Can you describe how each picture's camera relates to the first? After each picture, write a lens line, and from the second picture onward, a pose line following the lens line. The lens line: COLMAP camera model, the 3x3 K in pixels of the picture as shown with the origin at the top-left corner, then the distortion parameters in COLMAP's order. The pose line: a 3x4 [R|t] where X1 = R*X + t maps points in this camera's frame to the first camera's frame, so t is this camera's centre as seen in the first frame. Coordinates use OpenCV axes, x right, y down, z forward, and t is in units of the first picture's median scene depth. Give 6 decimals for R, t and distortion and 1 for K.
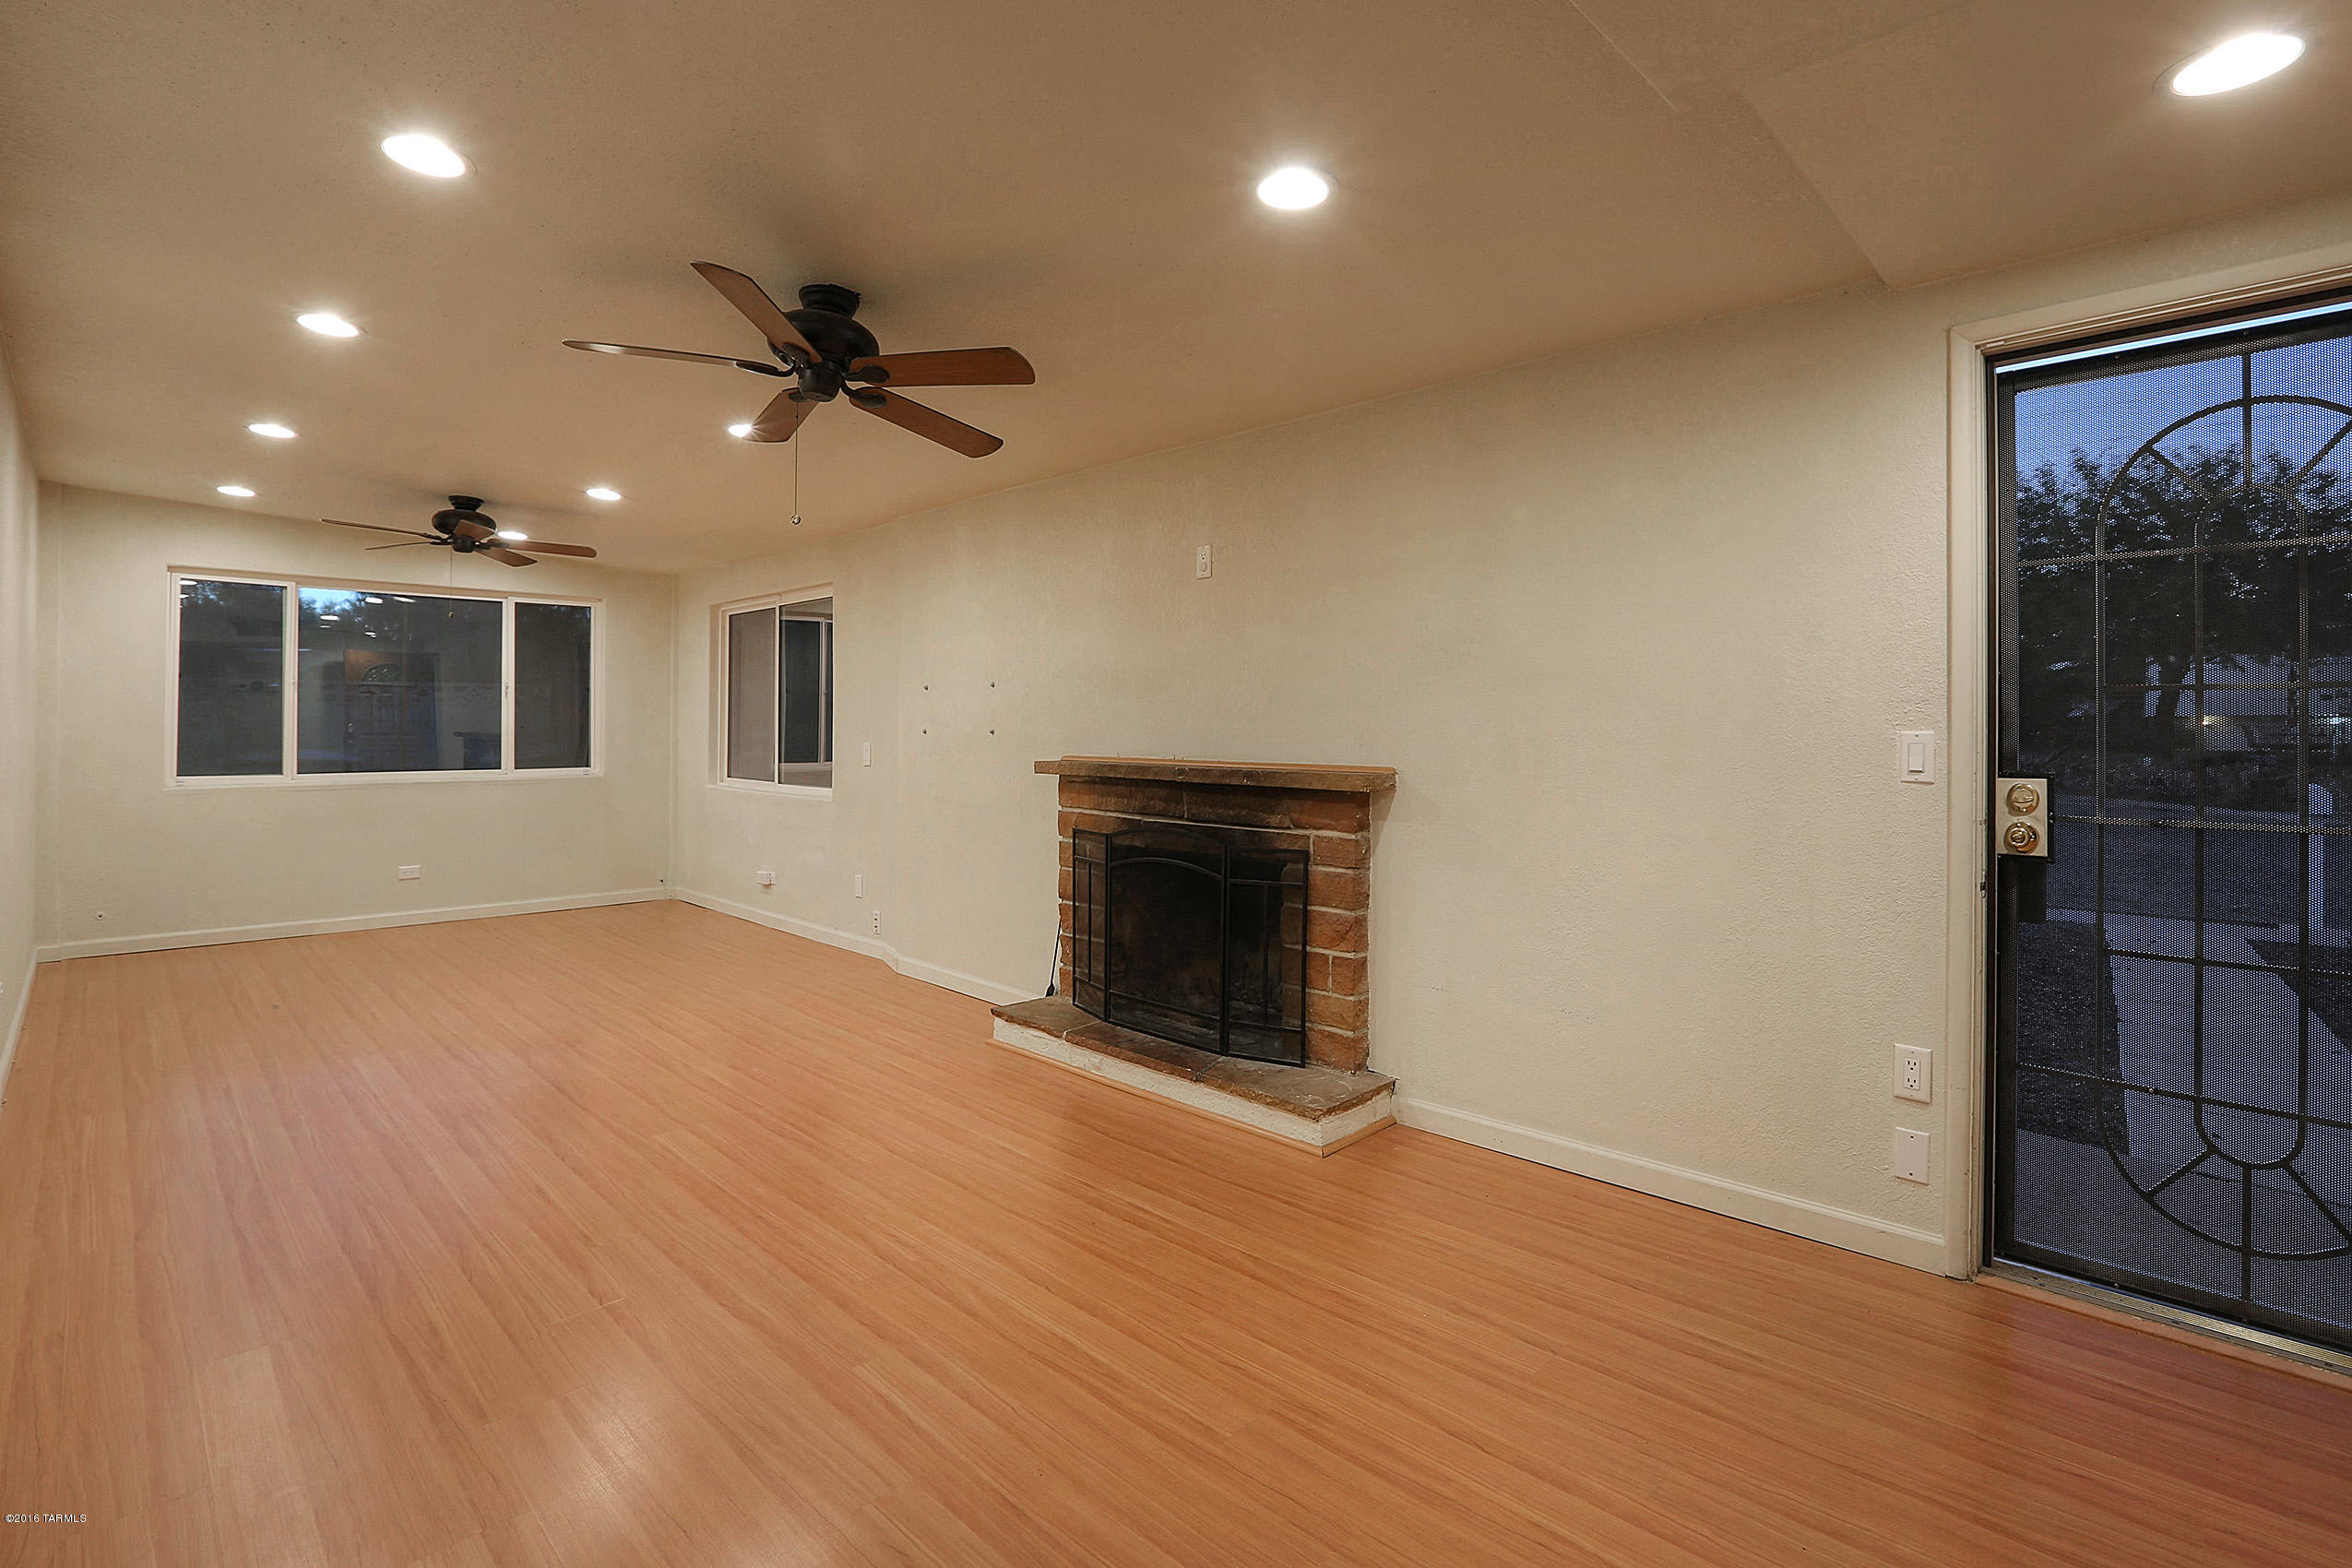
lens RADIAL K [[1101.2, 0, 1138.6], [0, 1101.2, 738.6], [0, 0, 1]] dist [-0.020641, 0.000400]
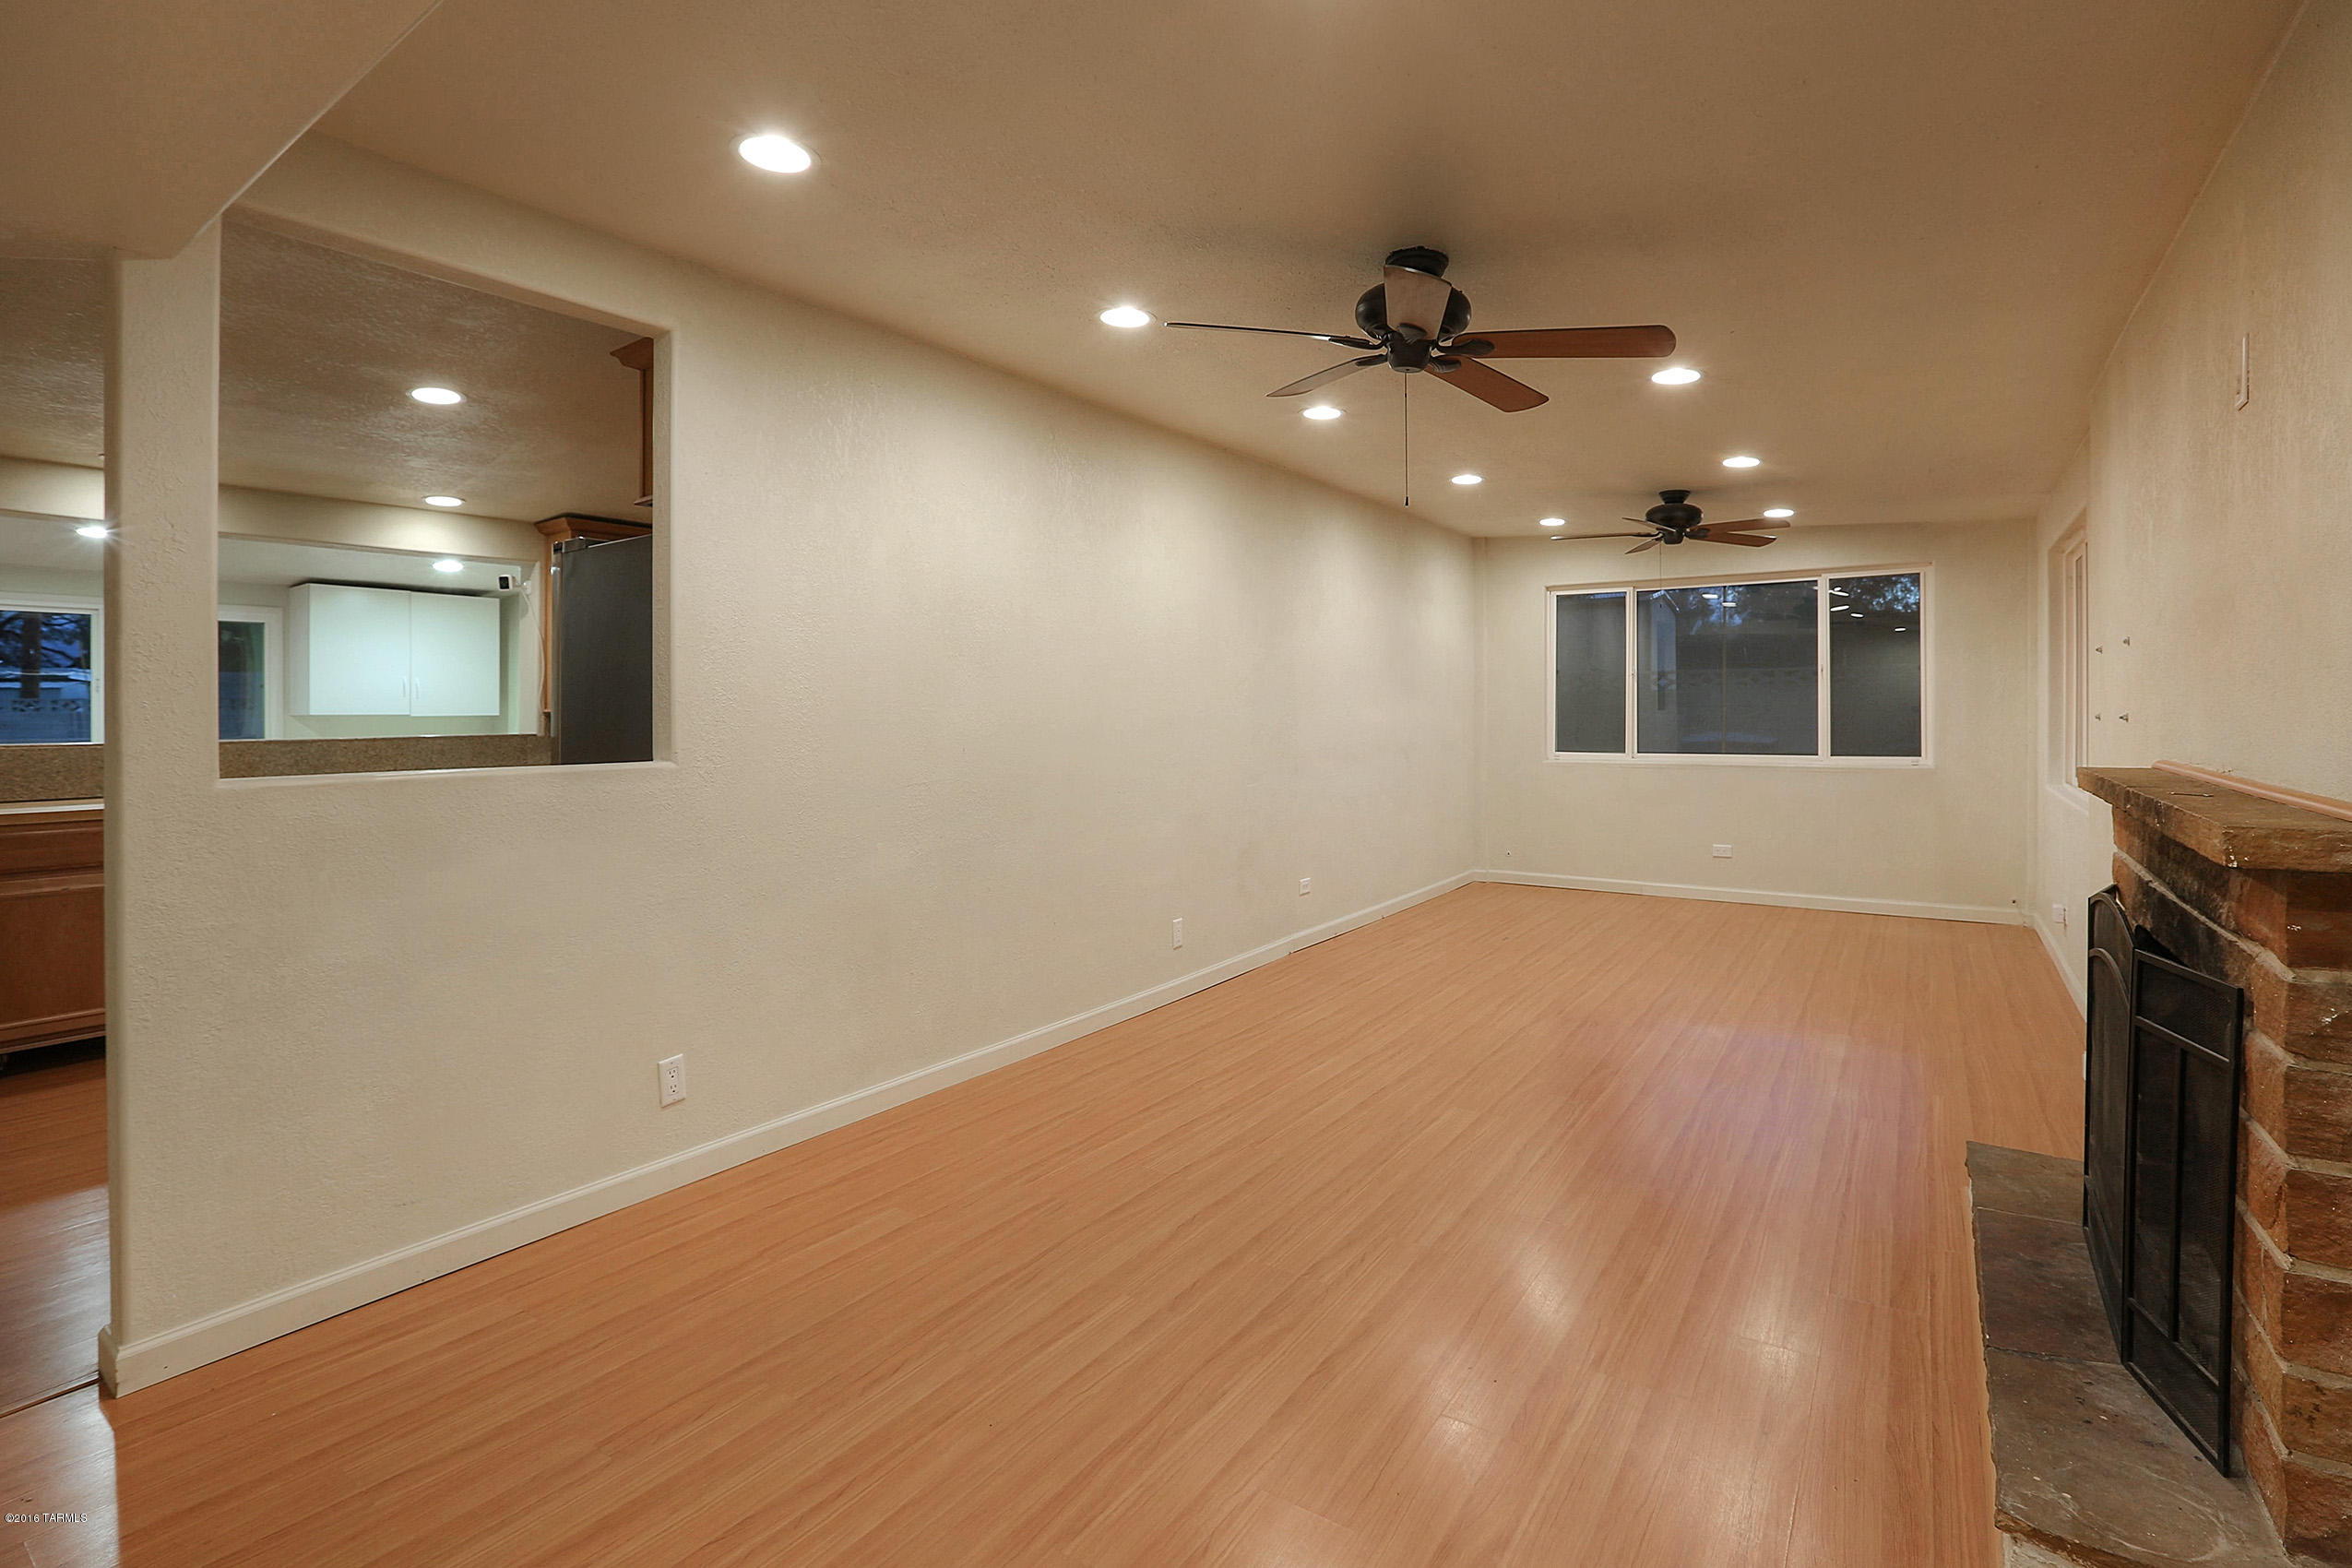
lens RADIAL K [[1101.2, 0, 1138.6], [0, 1101.2, 738.6], [0, 0, 1]] dist [-0.020641, 0.000400]
pose [[0.177604, 0.018591, -0.983926, 0.279622], [-0.002789, 0.999827, 0.018388, -0.003097], [0.984098, -0.000522, 0.177625, 0.276931]]
